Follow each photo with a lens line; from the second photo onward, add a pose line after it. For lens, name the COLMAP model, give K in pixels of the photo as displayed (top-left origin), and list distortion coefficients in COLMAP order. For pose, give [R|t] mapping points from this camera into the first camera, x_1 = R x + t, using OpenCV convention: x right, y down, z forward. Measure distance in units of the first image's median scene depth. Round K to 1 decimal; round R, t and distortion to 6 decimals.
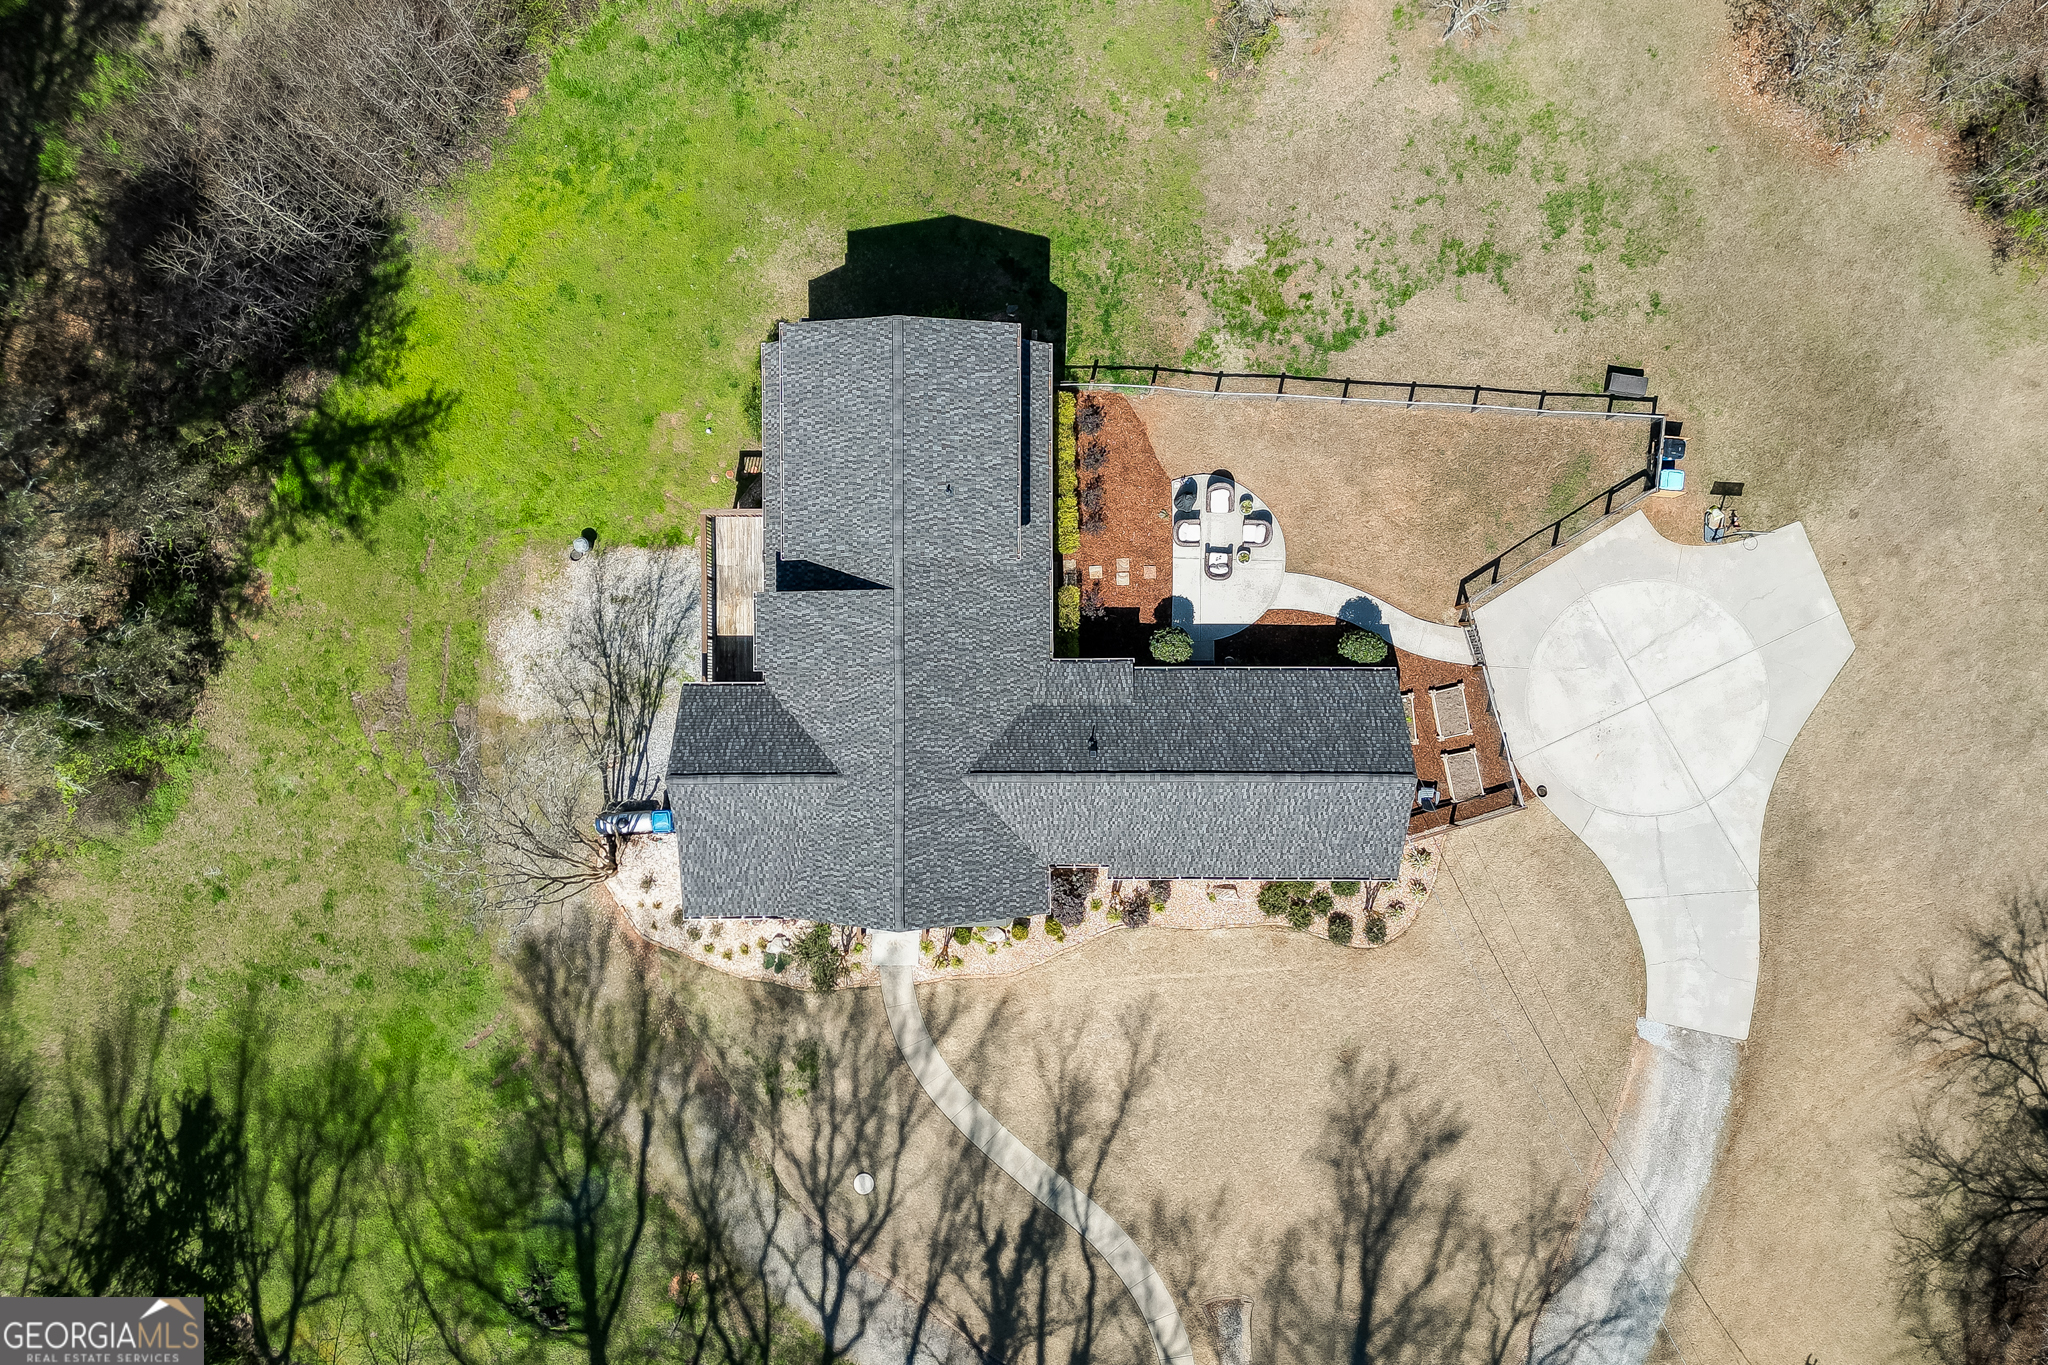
lens RADIAL K [[1432.5, 0, 1024.0], [0, 1432.5, 682.5], [0, 0, 1]] dist [0.084698, -0.066623]
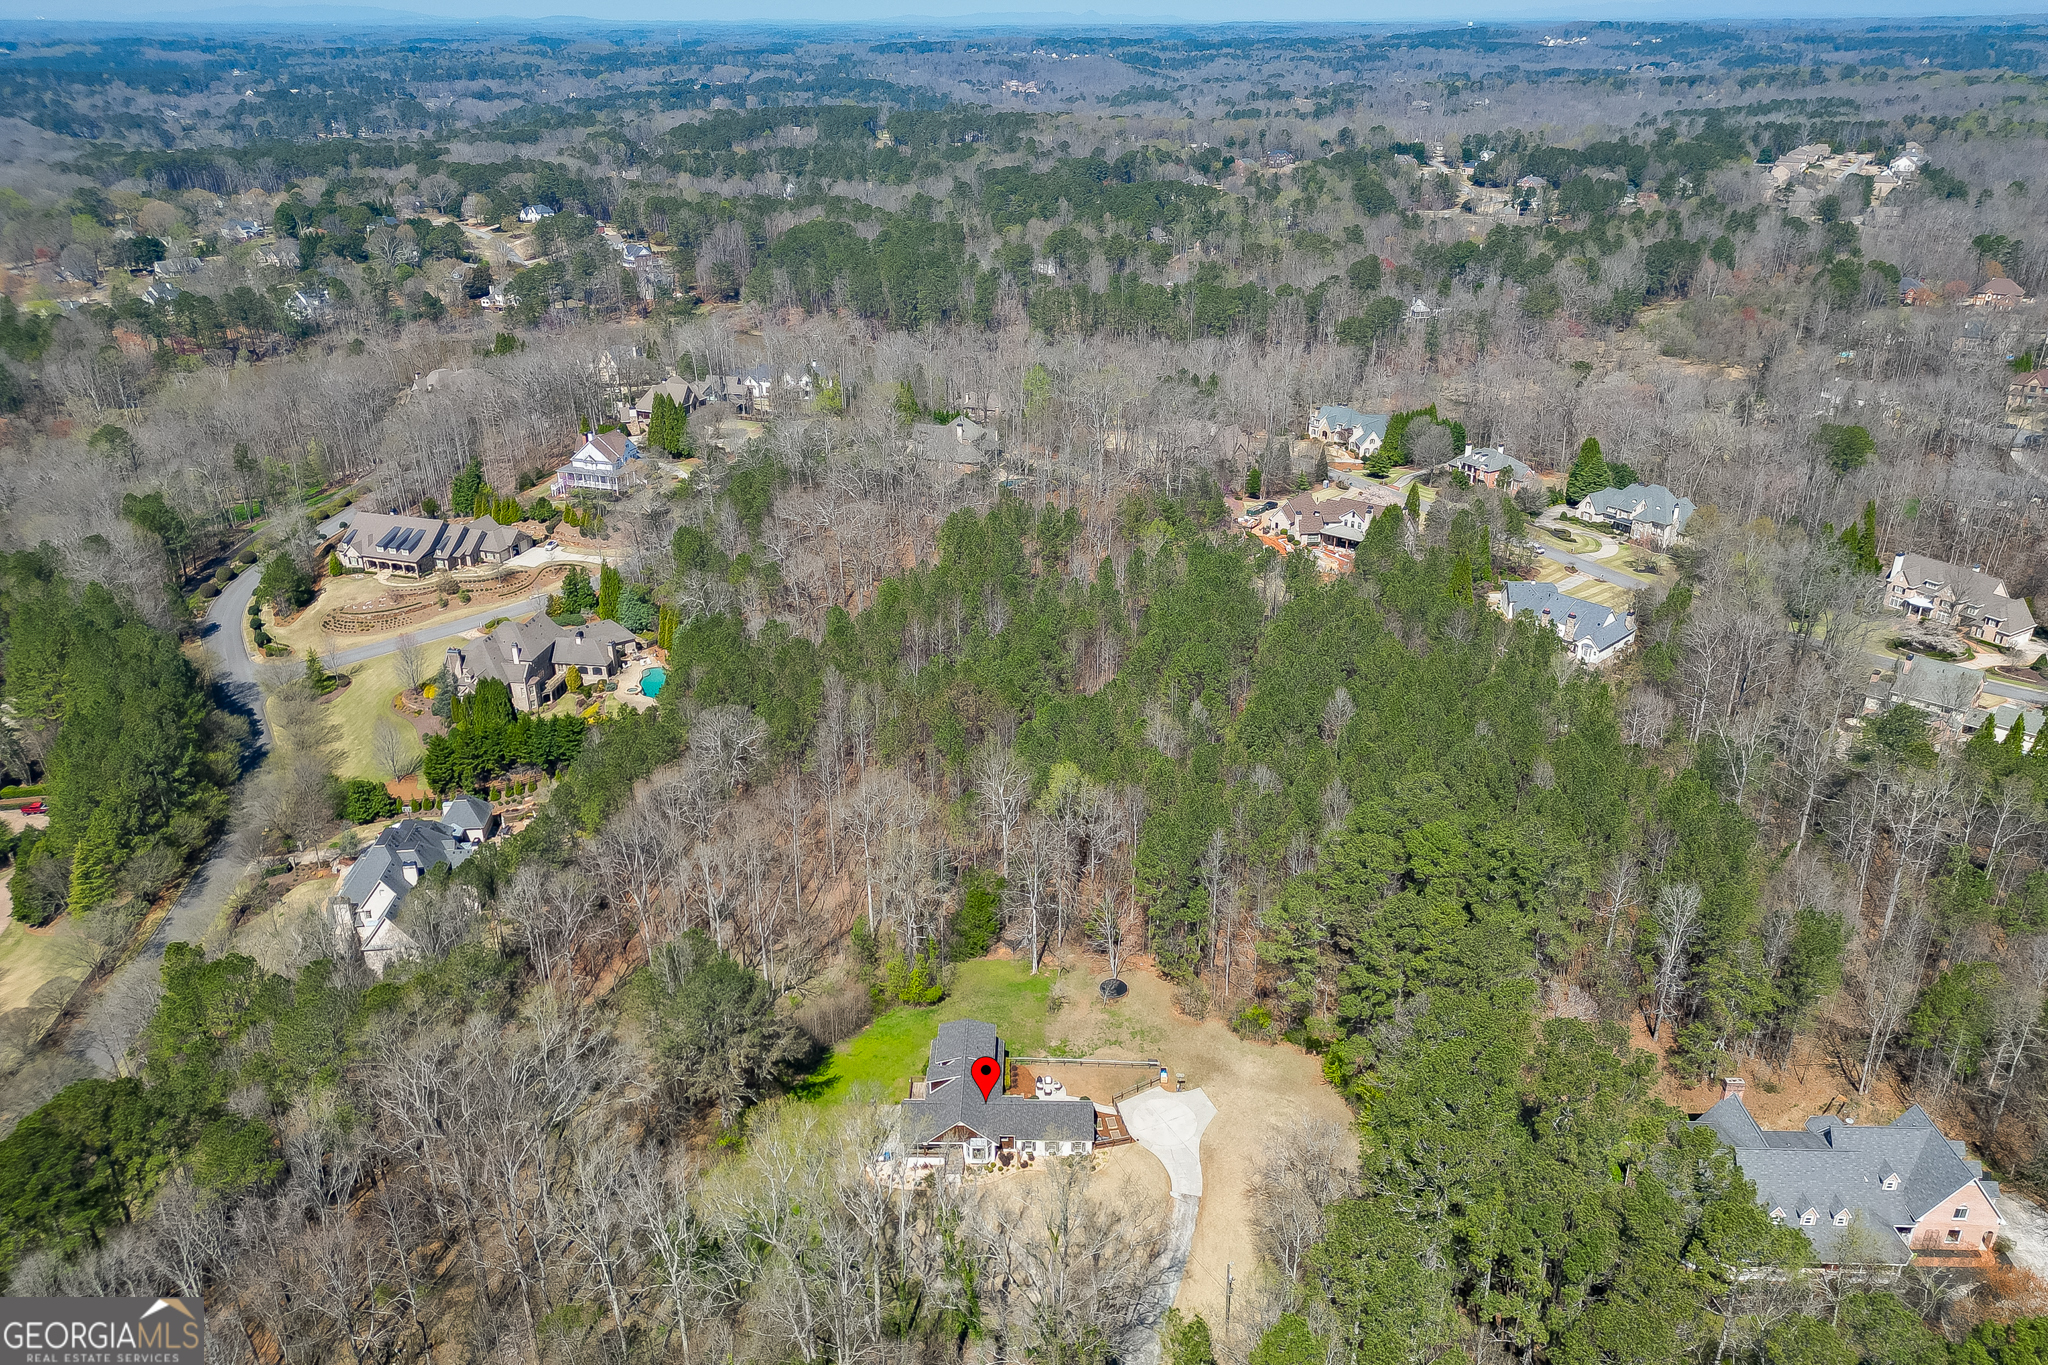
lens RADIAL K [[1404.7, 0, 1016.2], [0, 1404.7, 647.8], [0, 0, 1]] dist [0.081705, -0.068929]
pose [[0.999762, 0.004511, -0.021342, 0.124587], [-0.021322, 0.408599, -0.912465, 2.712645], [0.004604, 0.912703, 0.408598, -1.500209]]
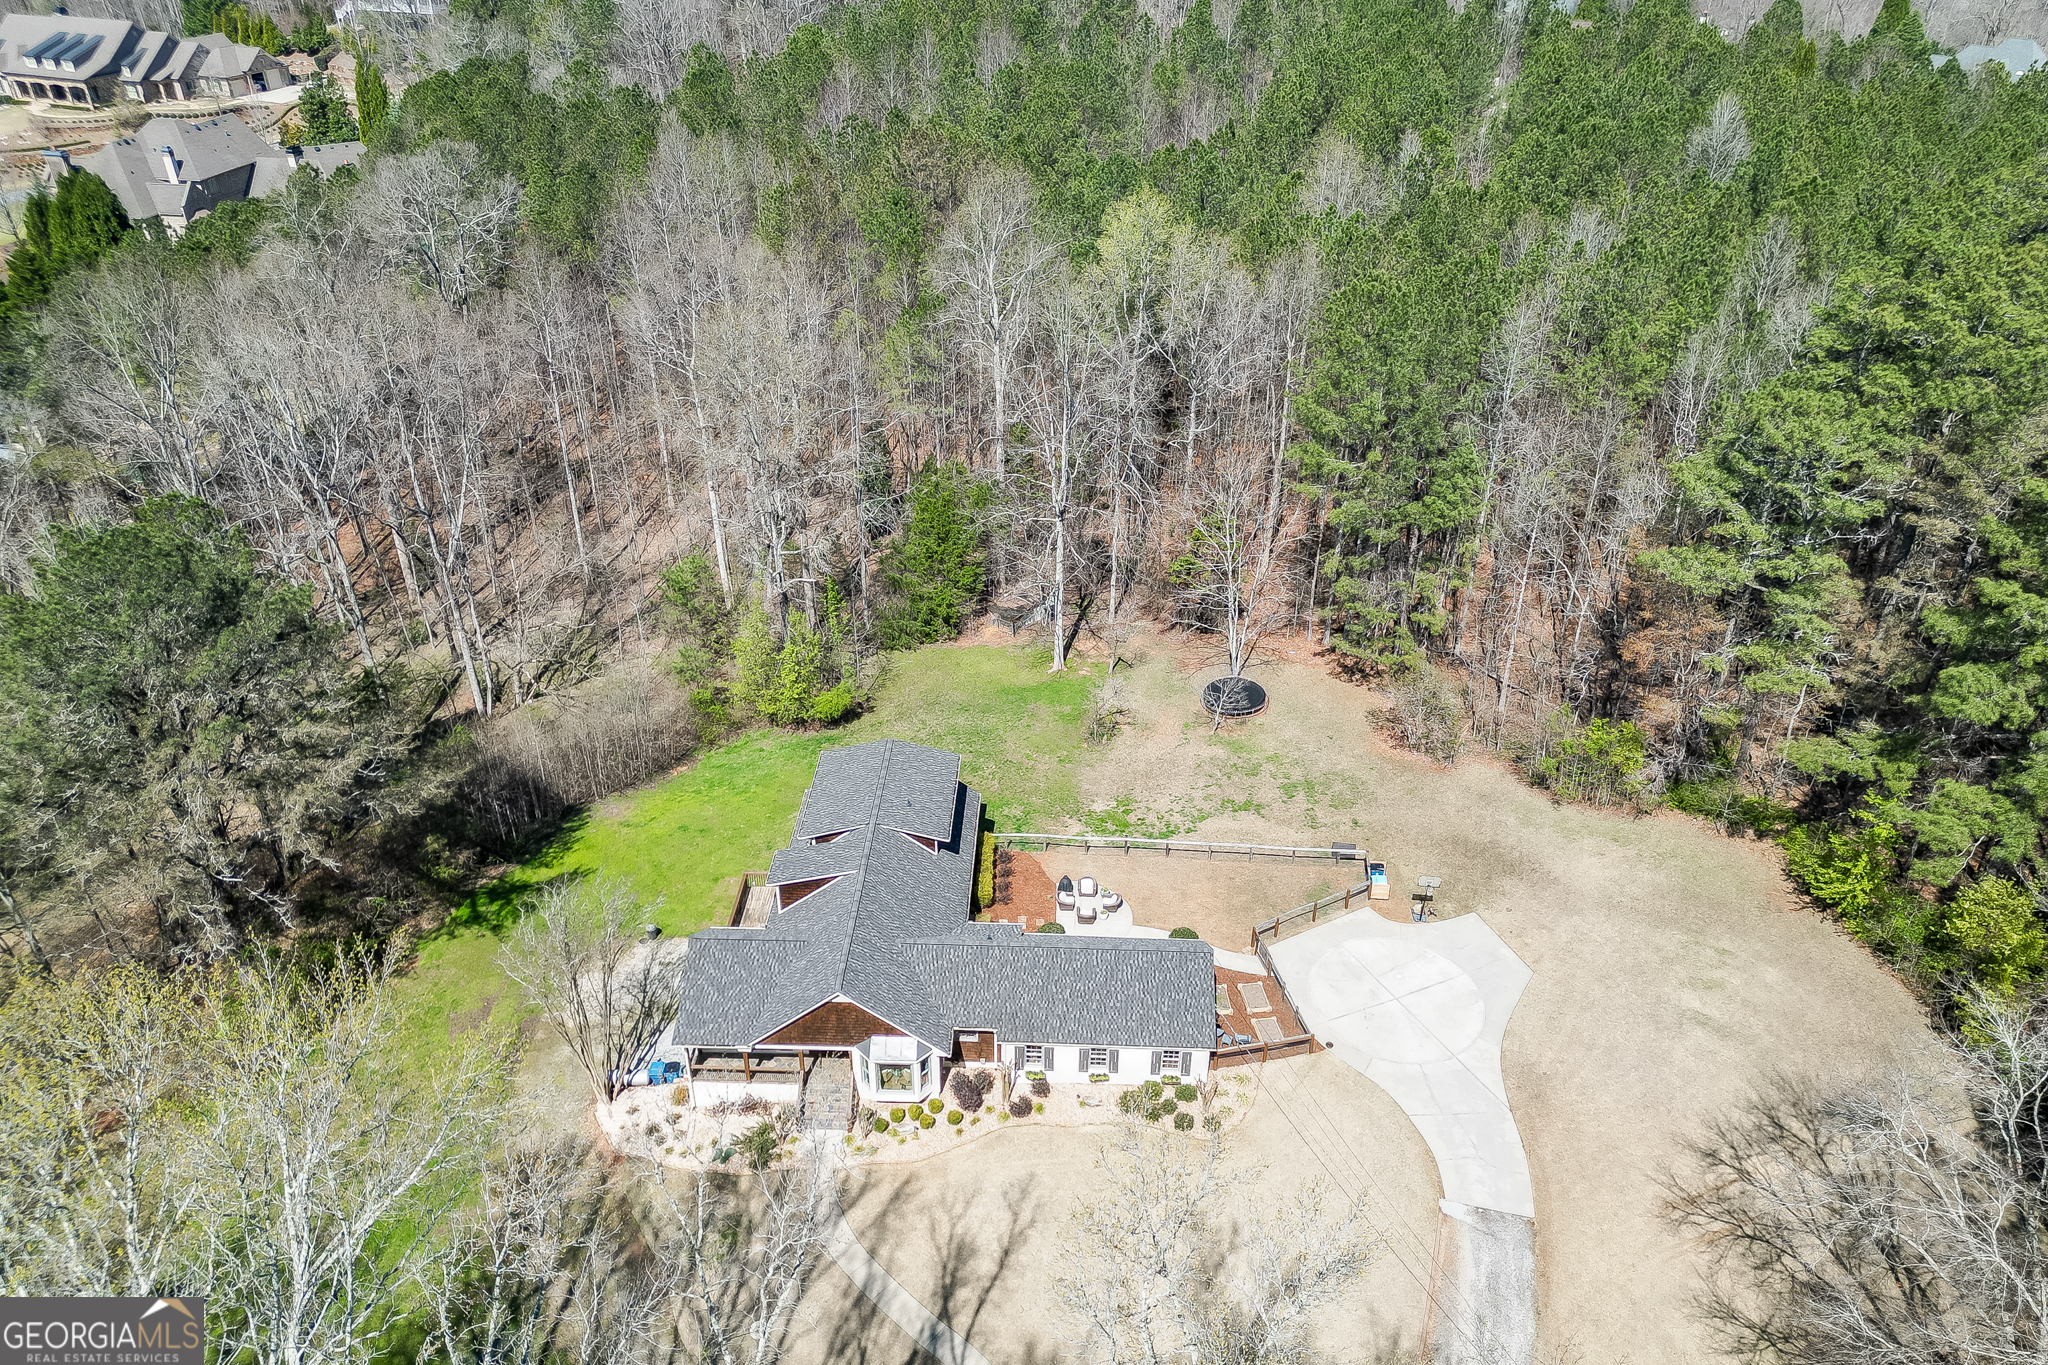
lens RADIAL K [[1432.5, 0, 1024.0], [0, 1432.5, 682.5], [0, 0, 1]] dist [0.084698, -0.066623]
pose [[0.999239, 0.025490, -0.029535, 0.107207], [-0.038608, 0.537245, -0.842542, 1.000811], [-0.005609, 0.843041, 0.537820, 0.011048]]
